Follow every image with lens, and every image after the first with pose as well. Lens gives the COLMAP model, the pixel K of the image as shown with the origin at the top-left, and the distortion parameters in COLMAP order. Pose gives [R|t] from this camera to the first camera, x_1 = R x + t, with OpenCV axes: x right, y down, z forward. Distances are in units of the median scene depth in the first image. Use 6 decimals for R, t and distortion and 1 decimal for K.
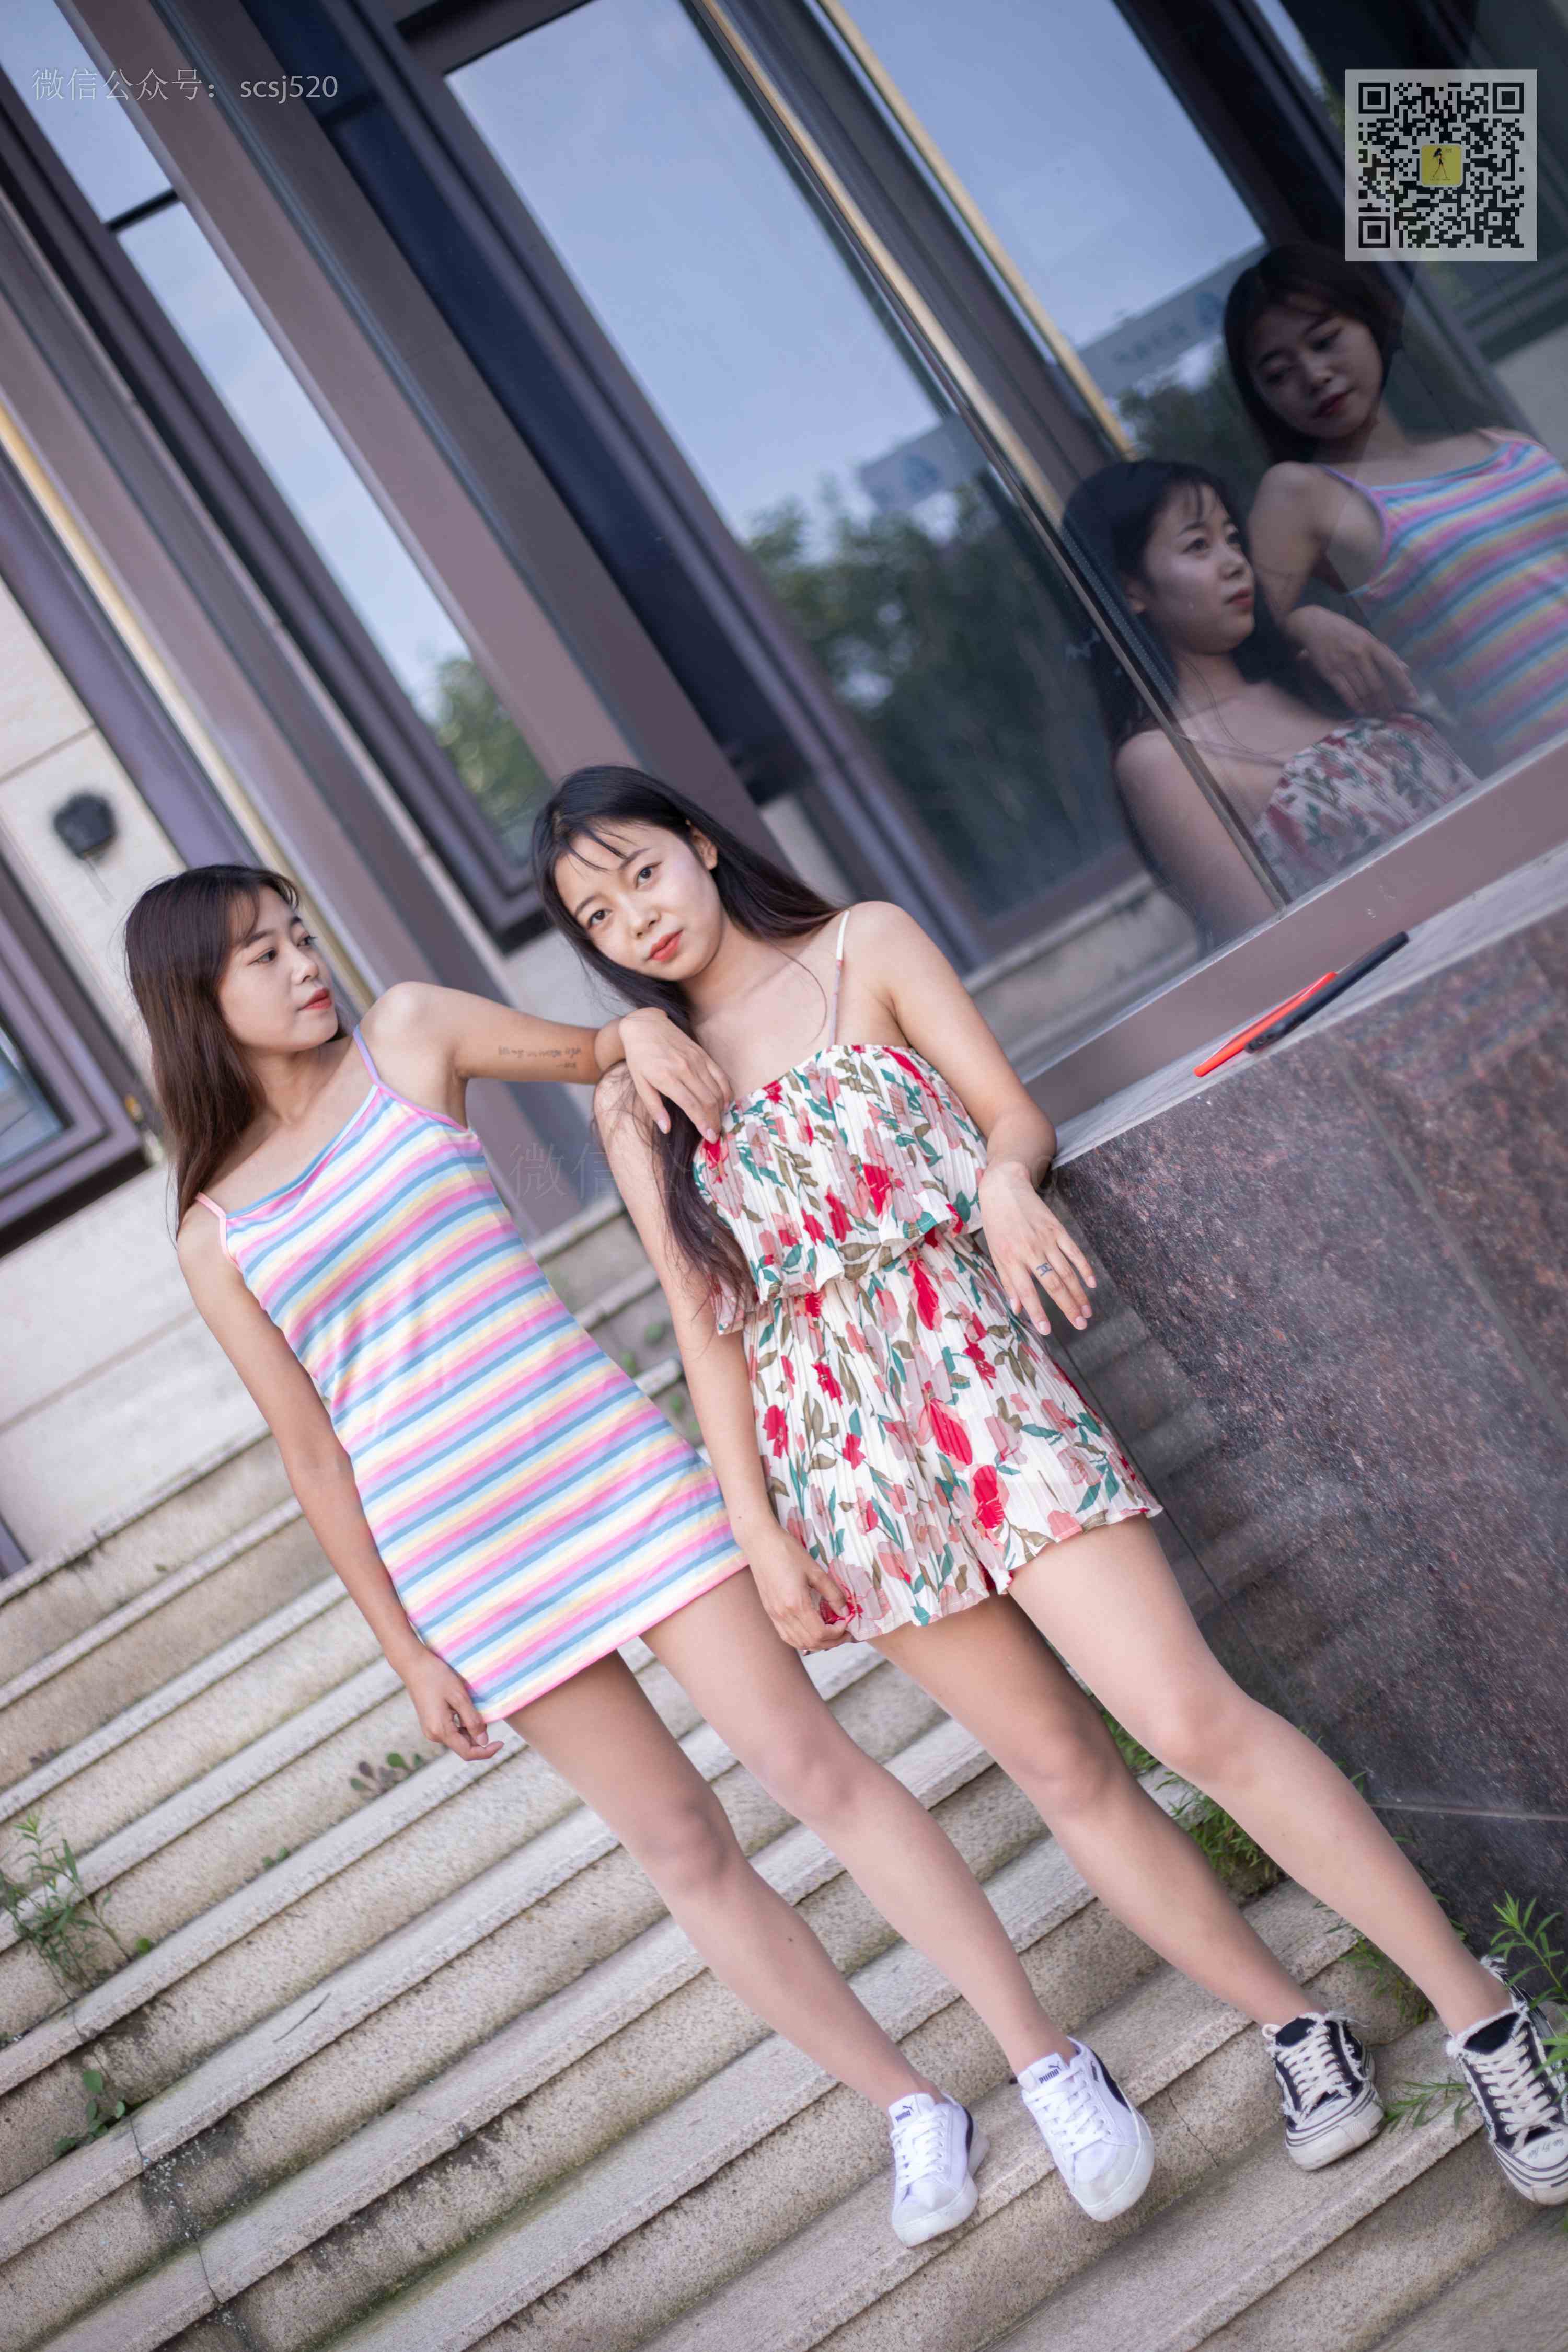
lens RADIAL K [[3418.2, 0, 784.0], [0, 3418.2, 1176.0], [0, 0, 1]] dist [-0.105981, -0.027166]
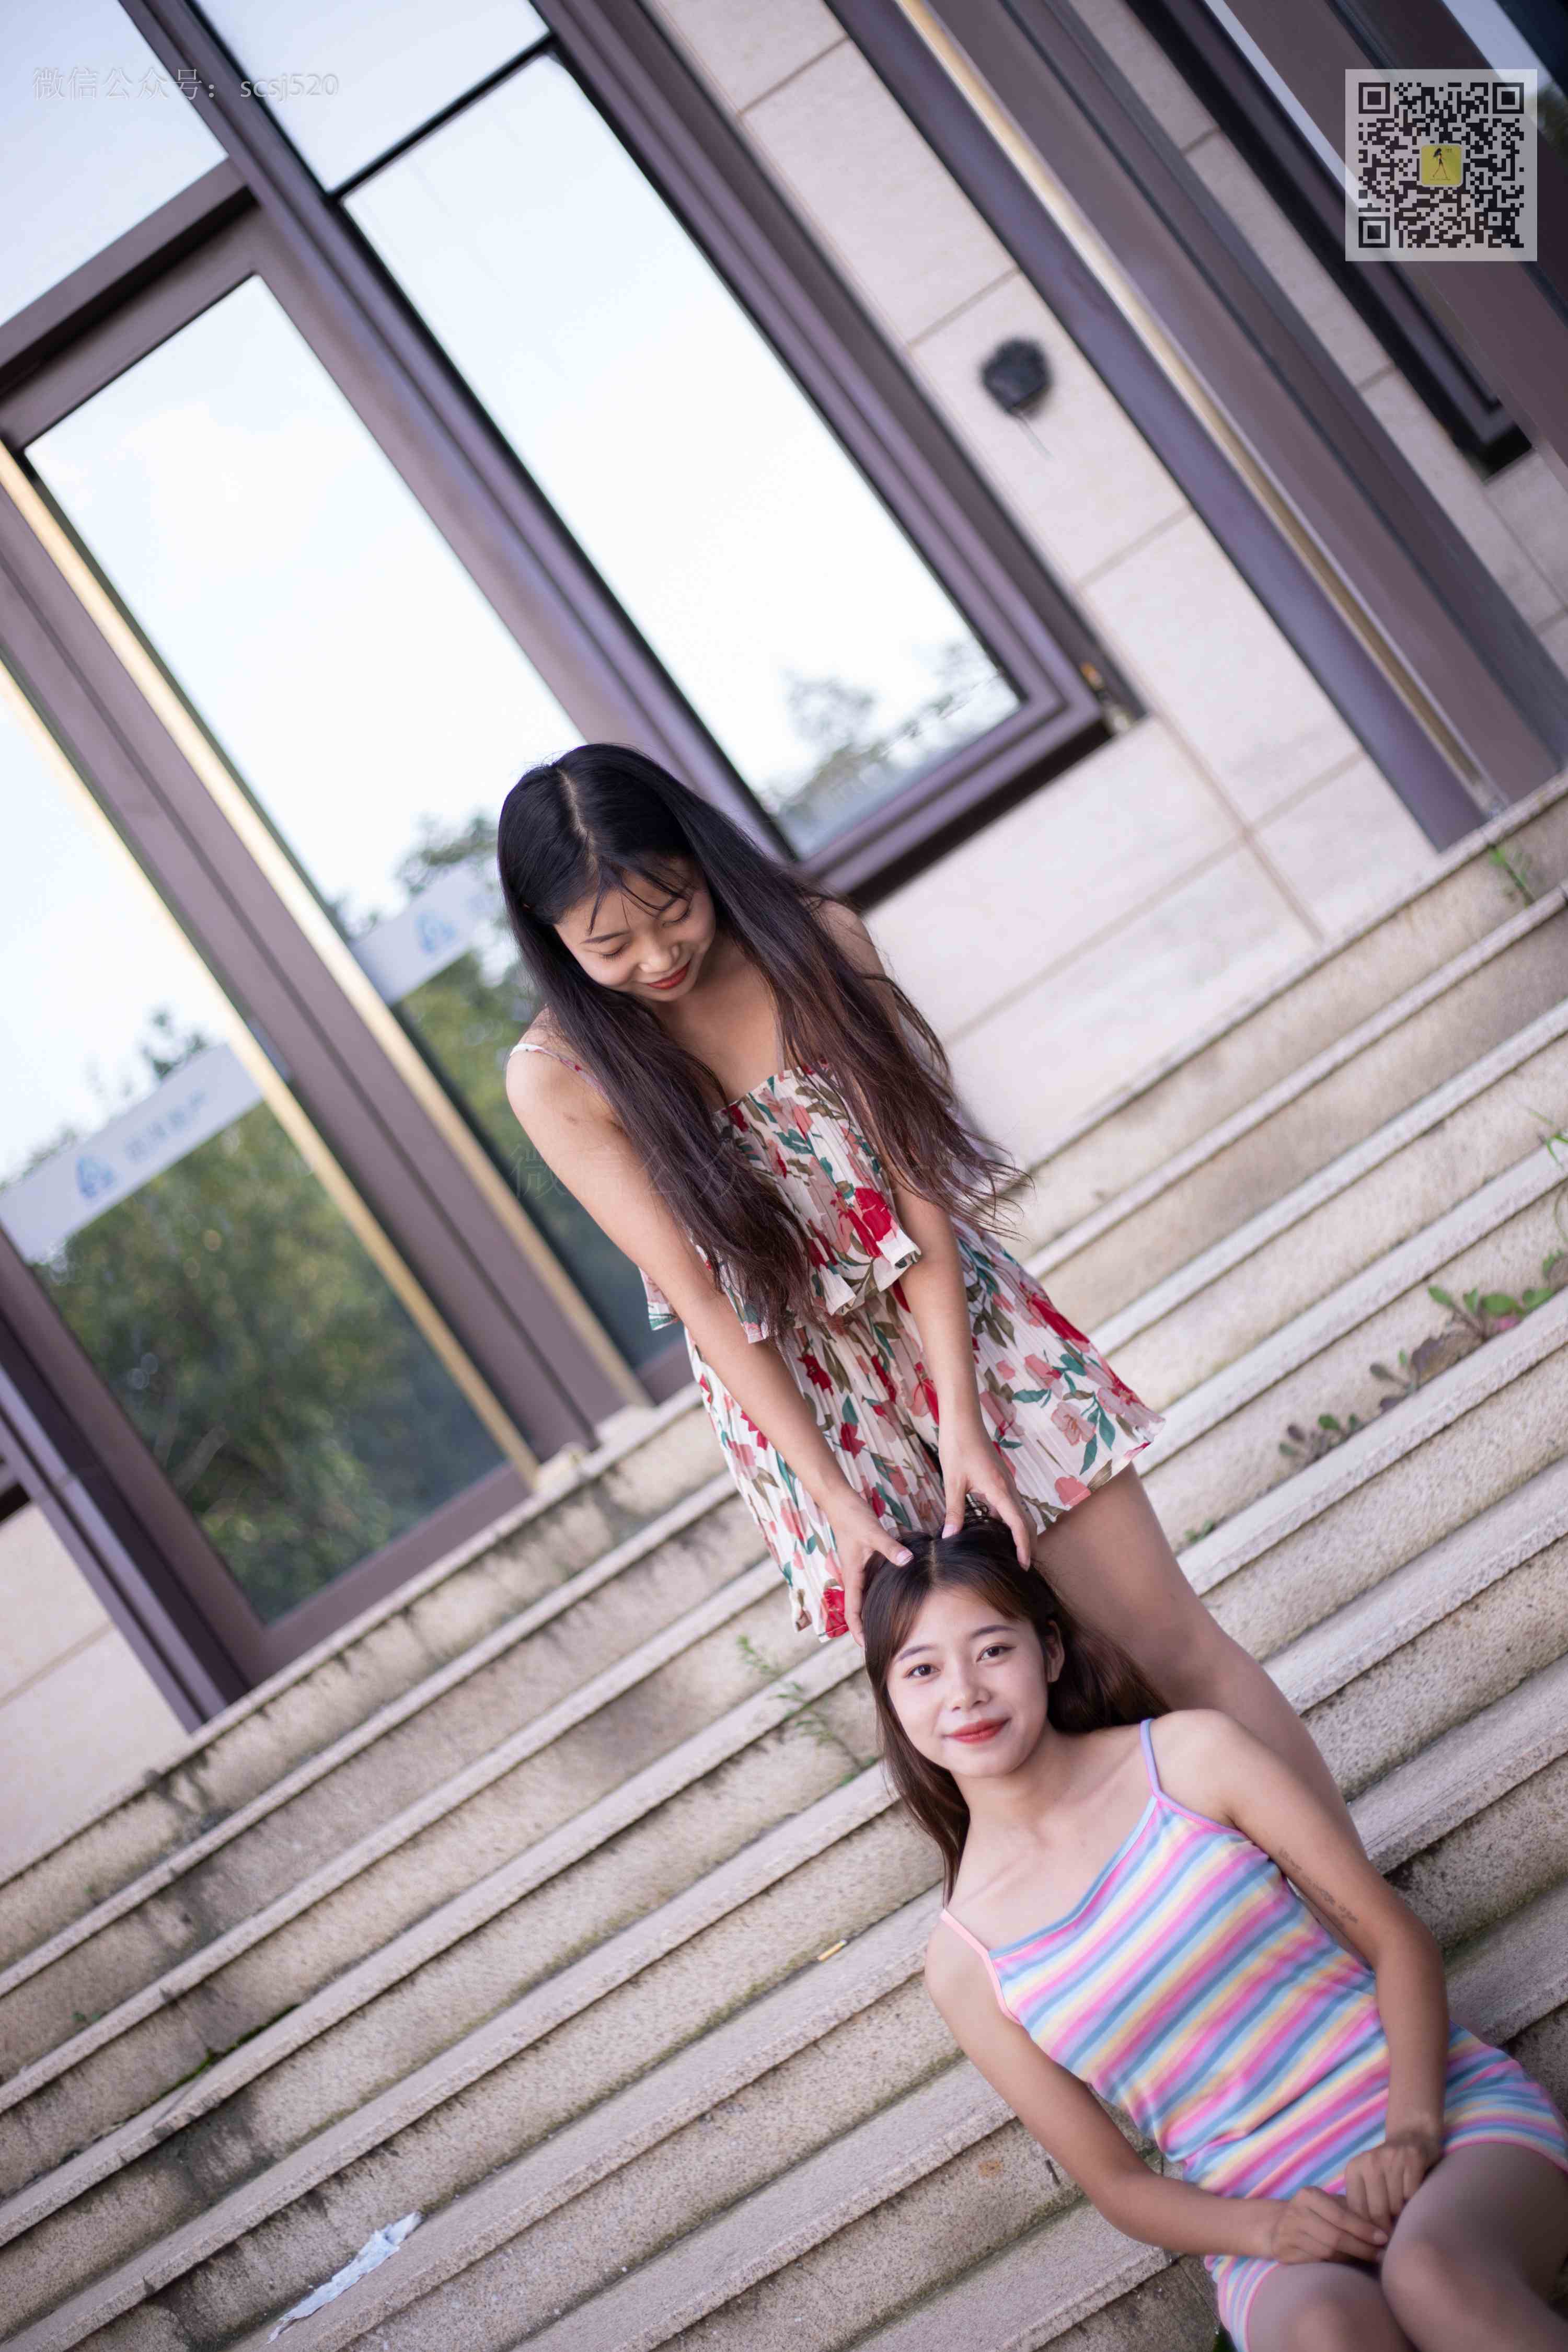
lens RADIAL K [[3399.6, 0, 784.0], [0, 3399.6, 1176.0], [0, 0, 1]] dist [-0.104025, -0.036579]
pose [[0.945253, -0.025838, -0.325314, 0.048840], [0.073368, 0.988167, 0.134699, -0.027511], [0.317984, -0.151193, 0.935963, 0.139904]]
